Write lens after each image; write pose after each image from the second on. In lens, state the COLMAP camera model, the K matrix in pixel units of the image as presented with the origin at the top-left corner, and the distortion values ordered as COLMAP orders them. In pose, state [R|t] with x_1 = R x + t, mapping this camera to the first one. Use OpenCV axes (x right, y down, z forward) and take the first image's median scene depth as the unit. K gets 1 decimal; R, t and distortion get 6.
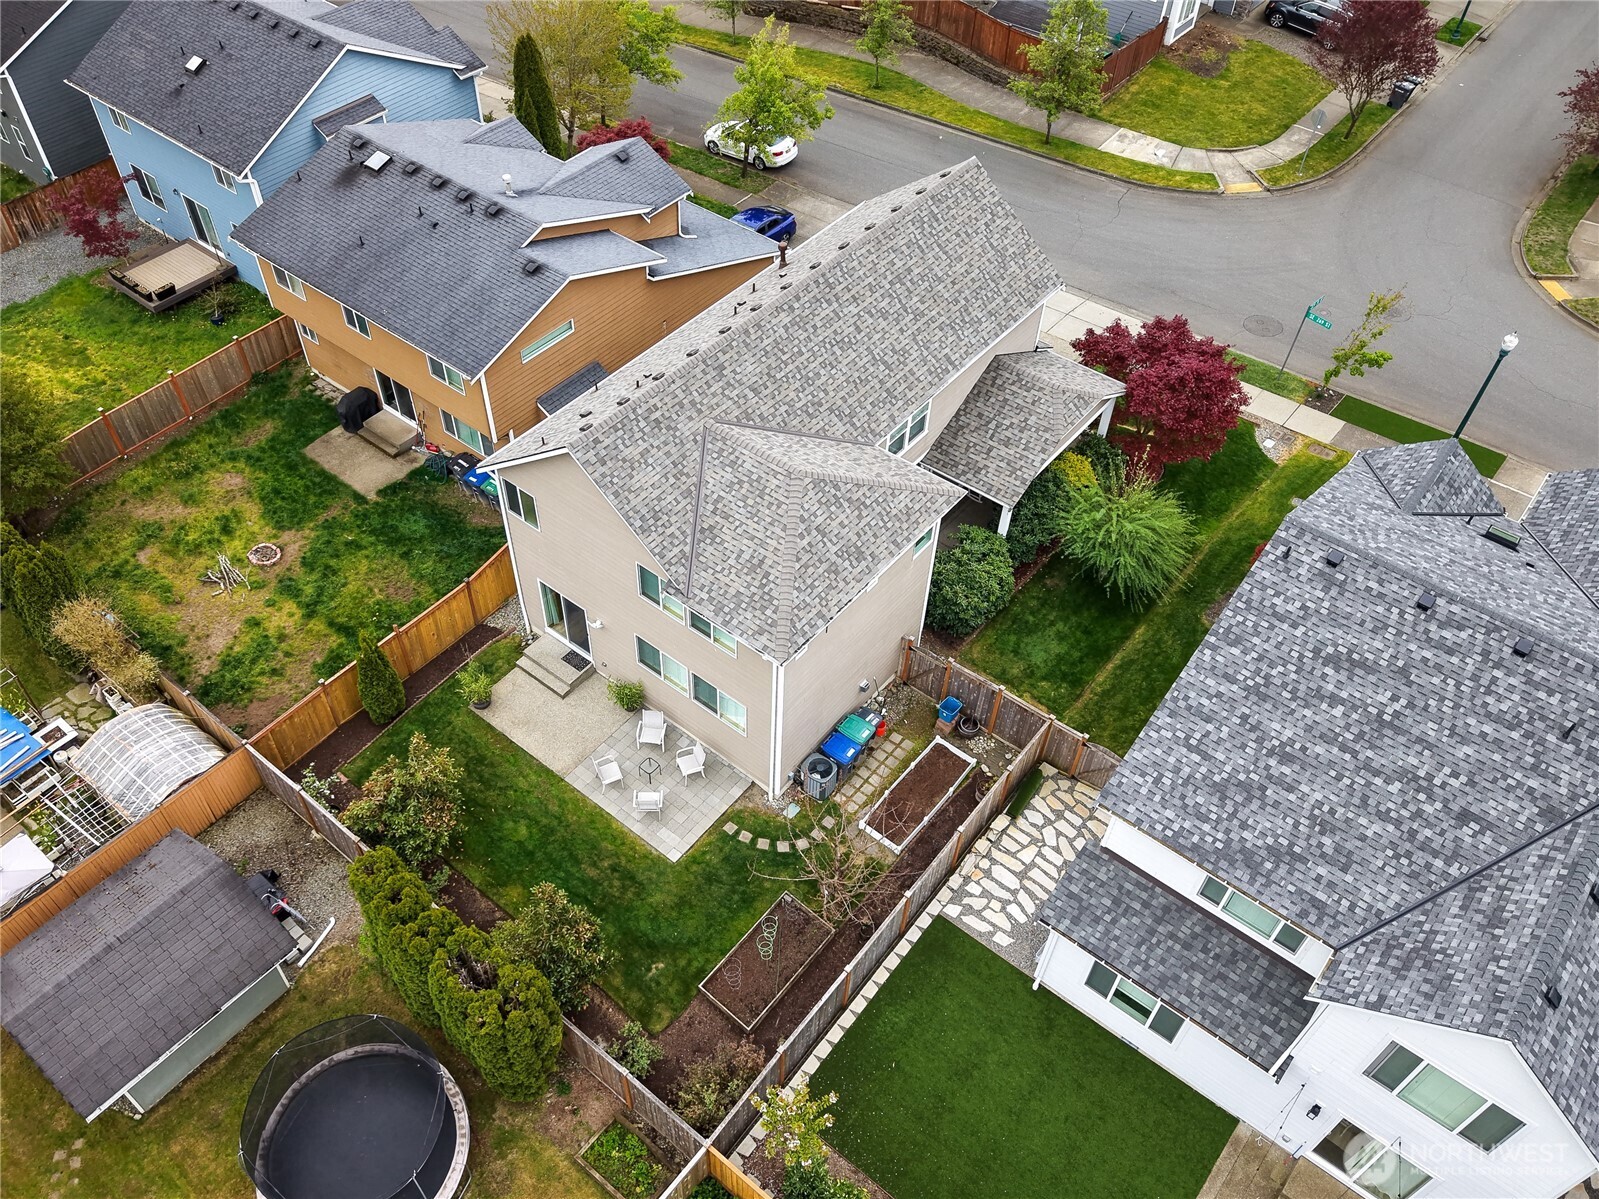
lens RADIAL K [[1230.2, 0, 761.8], [0, 1230.2, 606.1], [0, 0, 1]] dist [0.014764, -0.002926]
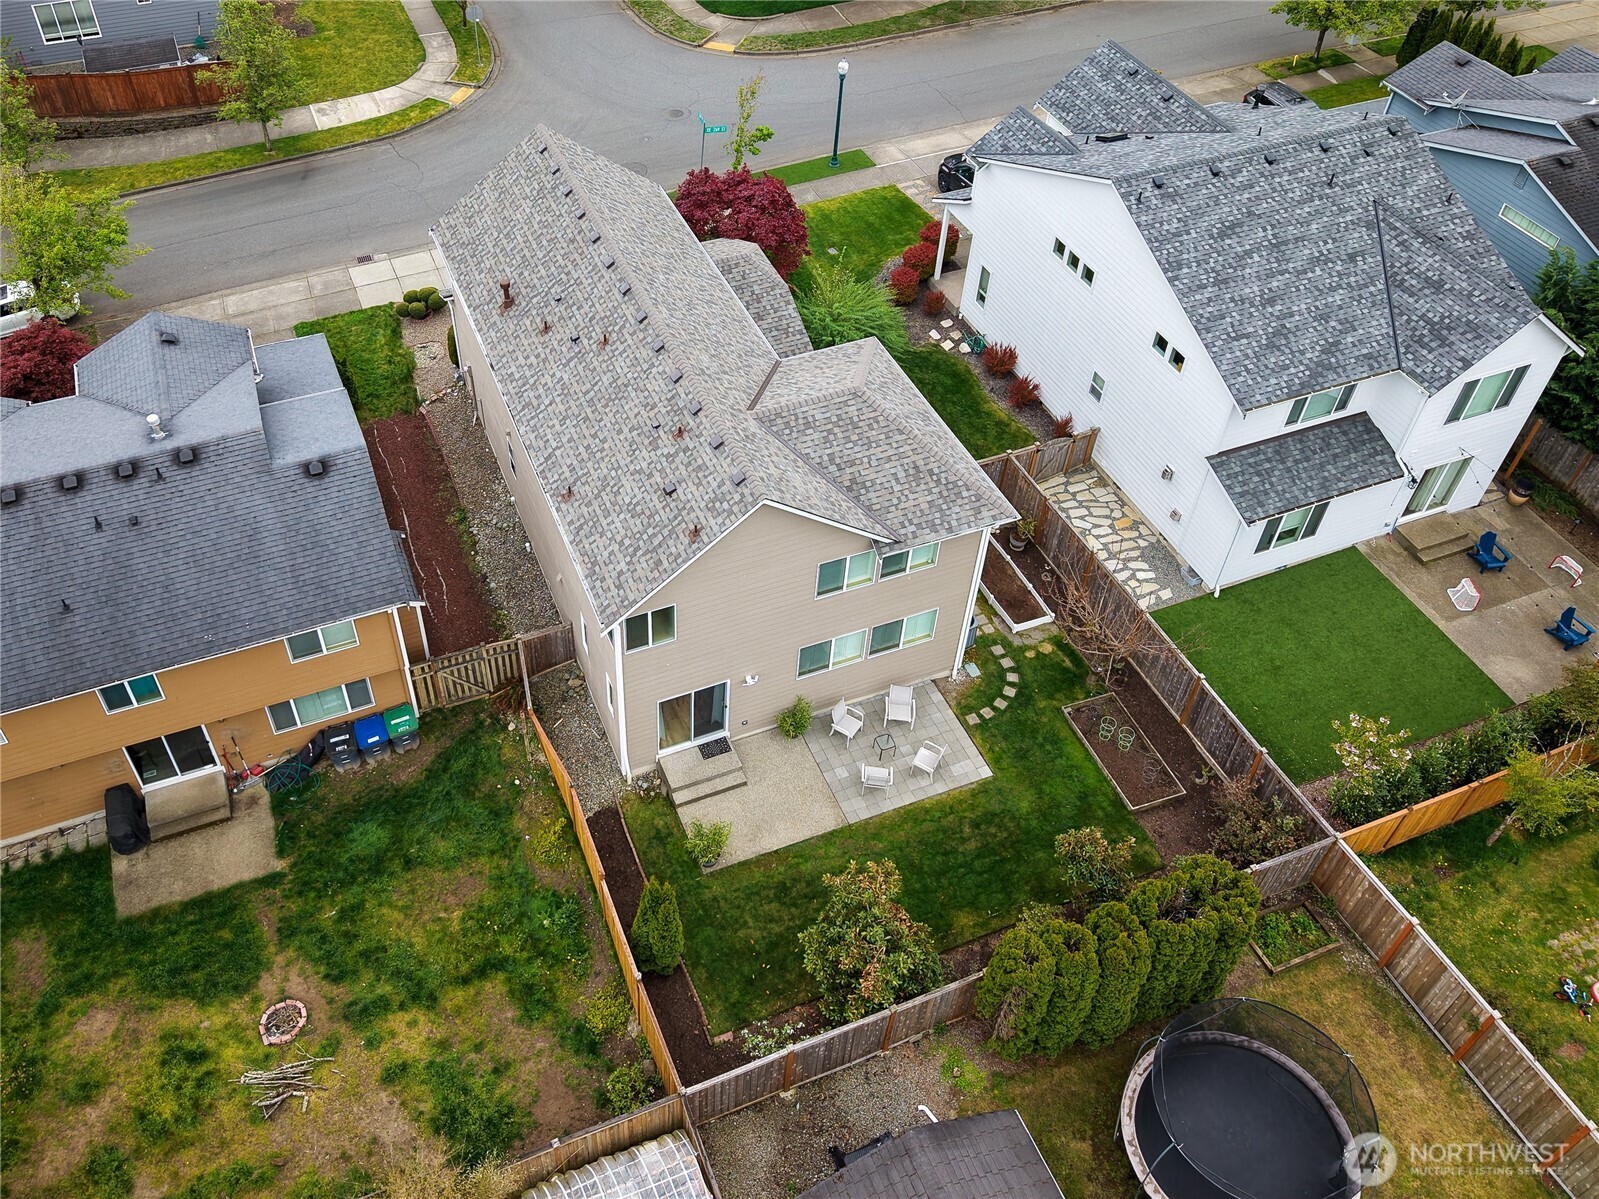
lens RADIAL K [[1292.9, 0, 671.6], [0, 1292.9, 458.5], [0, 0, 1]] dist [0.004598, 0.002892]
pose [[0.504285, -0.589617, 0.630911, -0.865127], [0.644663, 0.743157, 0.179240, -0.408723], [-0.574549, 0.316337, 0.754867, 0.340628]]
